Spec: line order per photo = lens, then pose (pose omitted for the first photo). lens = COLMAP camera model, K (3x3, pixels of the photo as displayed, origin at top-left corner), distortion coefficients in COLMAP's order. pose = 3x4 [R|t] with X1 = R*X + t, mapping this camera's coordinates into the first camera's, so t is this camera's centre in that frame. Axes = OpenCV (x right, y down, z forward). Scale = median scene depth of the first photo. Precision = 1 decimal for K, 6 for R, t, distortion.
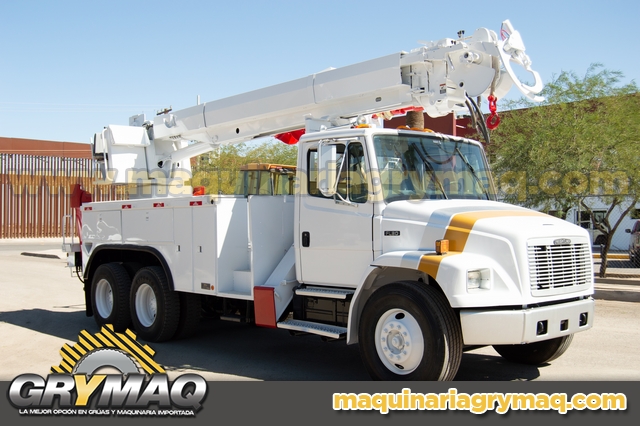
lens RADIAL K [[707.0, 0, 320.0], [0, 707.0, 213.0], [0, 0, 1]] dist [-0.039182, -0.017180]
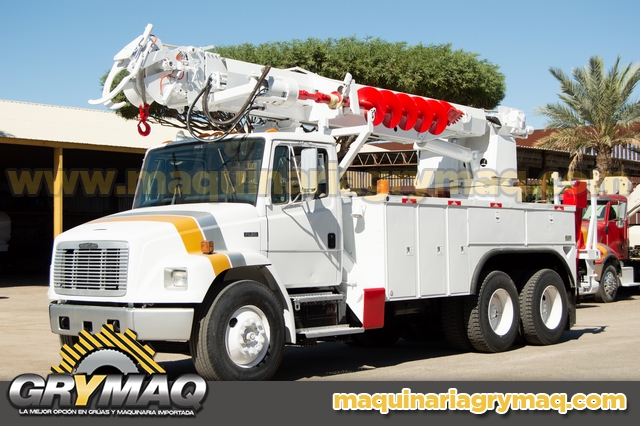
lens RADIAL K [[1043.4, 0, 320.0], [0, 1043.4, 213.0], [0, 0, 1]] dist [-0.030667, -0.110843]
pose [[0.131508, -0.024789, -0.991005, 1.766108], [0.023051, 0.999493, -0.021943, 0.031135], [0.991047, -0.019958, 0.132013, 1.048378]]
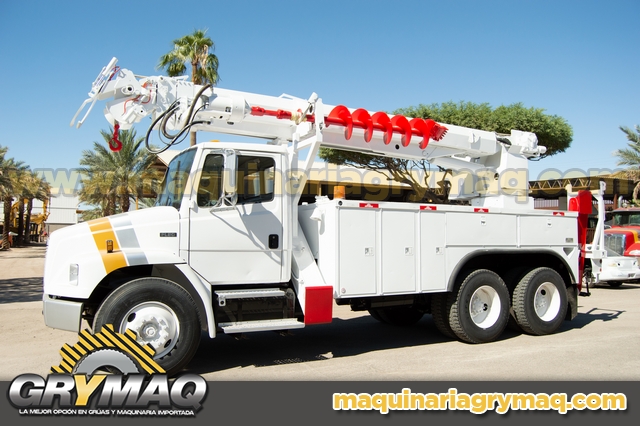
lens RADIAL K [[503.8, 0, 320.0], [0, 503.8, 213.0], [0, 0, 1]] dist [-0.081949, 0.008697]
pose [[-0.251034, -0.040749, -0.967120, 0.986539], [0.009525, 0.998961, -0.044563, 0.029911], [0.967932, -0.020399, -0.250385, 1.554812]]
